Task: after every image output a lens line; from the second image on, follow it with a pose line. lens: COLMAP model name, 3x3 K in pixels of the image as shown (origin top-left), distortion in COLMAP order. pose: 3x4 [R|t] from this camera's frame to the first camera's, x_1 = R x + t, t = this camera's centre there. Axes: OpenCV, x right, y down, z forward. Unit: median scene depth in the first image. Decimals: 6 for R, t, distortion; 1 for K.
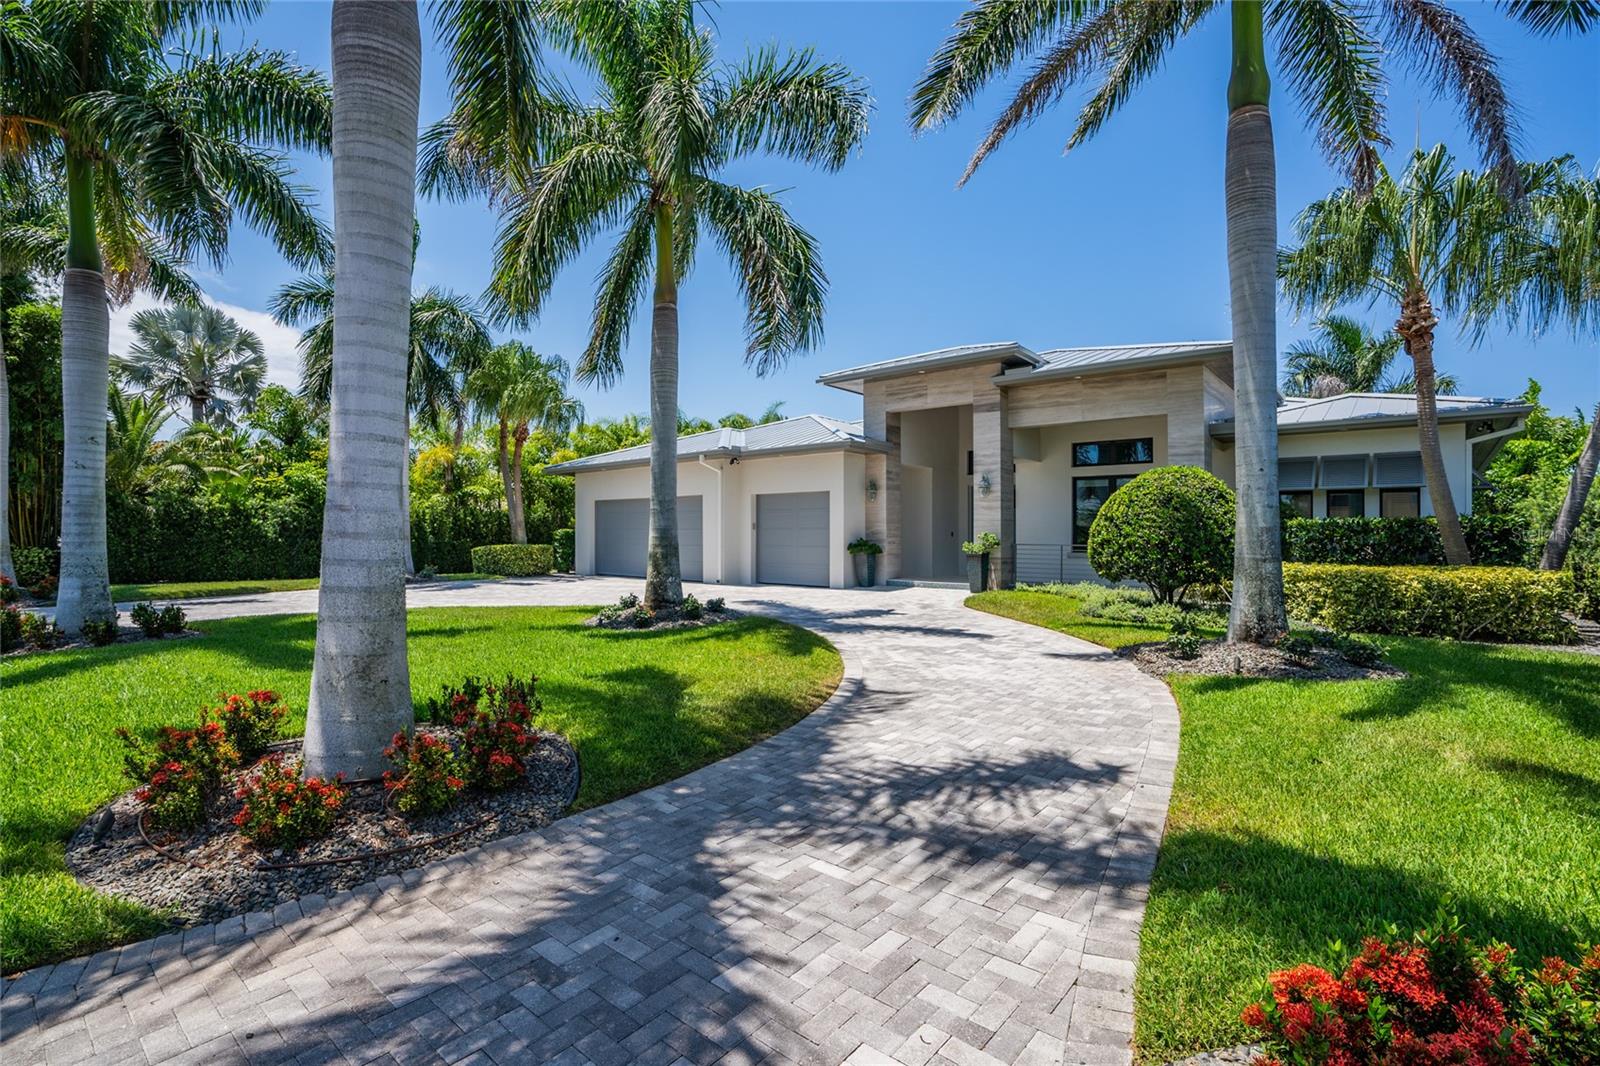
lens RADIAL K [[764.6, 0, 800.0], [0, 764.6, 533.0], [0, 0, 1]] dist [-0.069821, 0.026028]
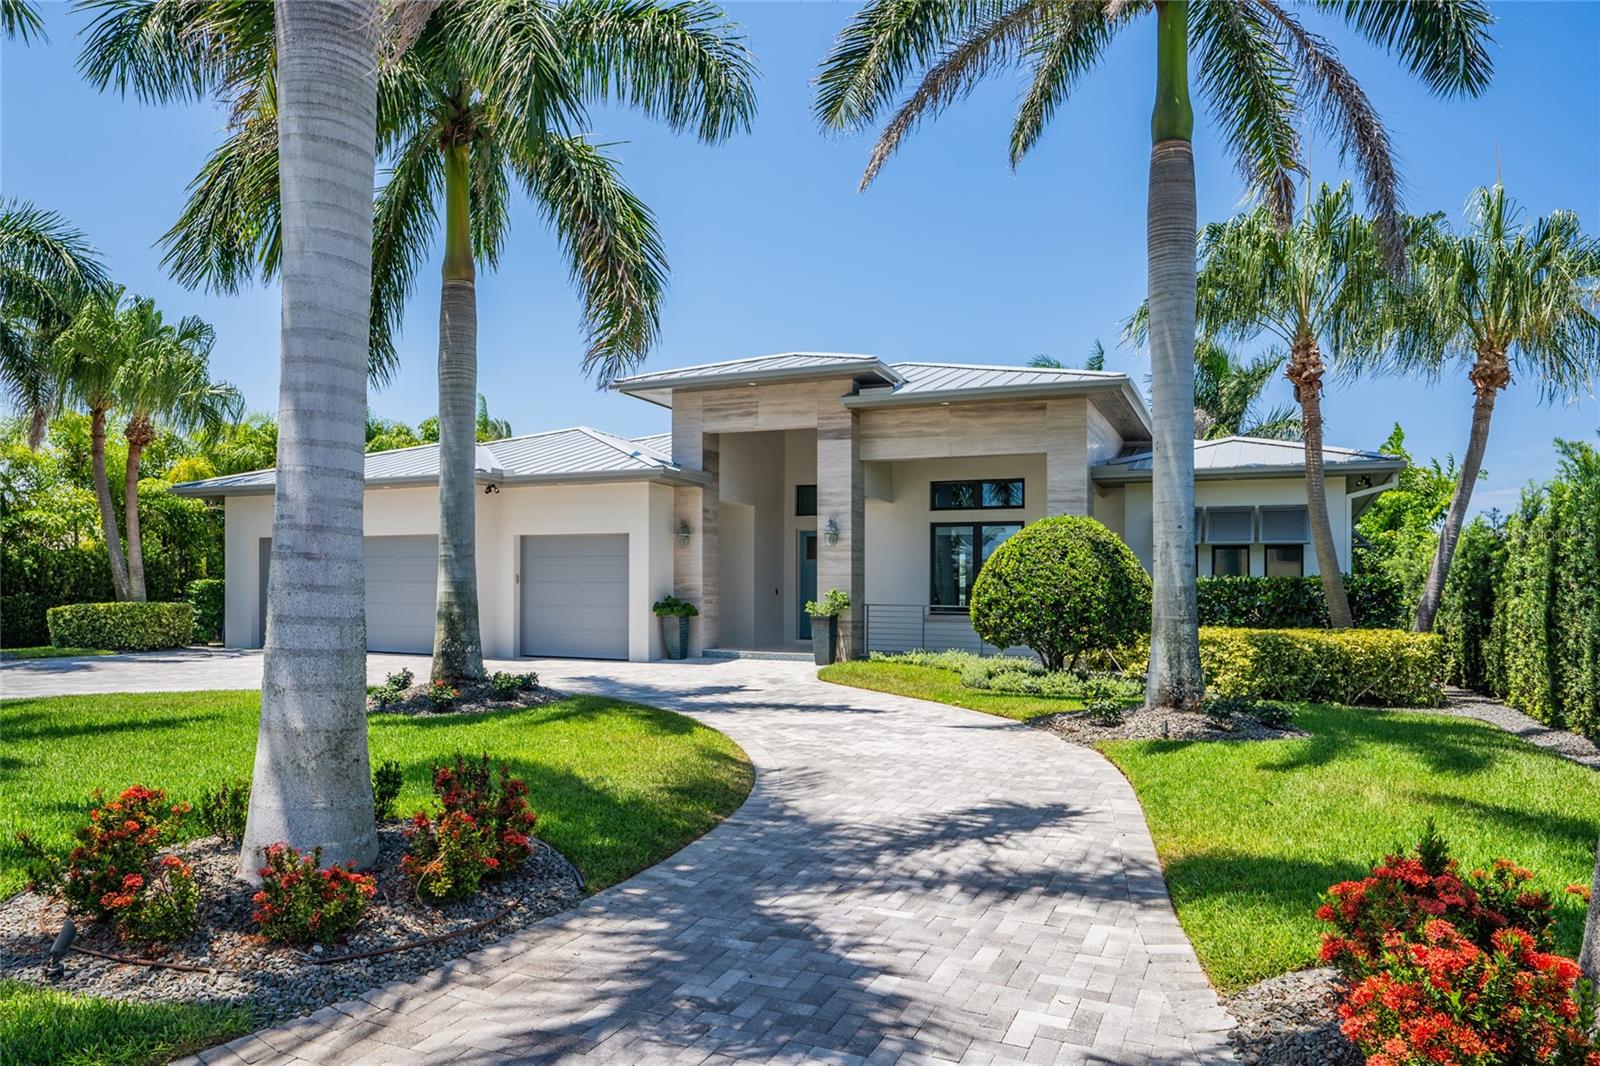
lens RADIAL K [[1091.1, 0, 800.8], [0, 1091.1, 579.8], [0, 0, 1]] dist [-0.029243, 0.003248]
pose [[0.957833, 0.009758, 0.287160, -0.163277], [-0.007347, 0.999928, -0.009472, 0.000118], [-0.287232, 0.006963, 0.957836, -0.128609]]
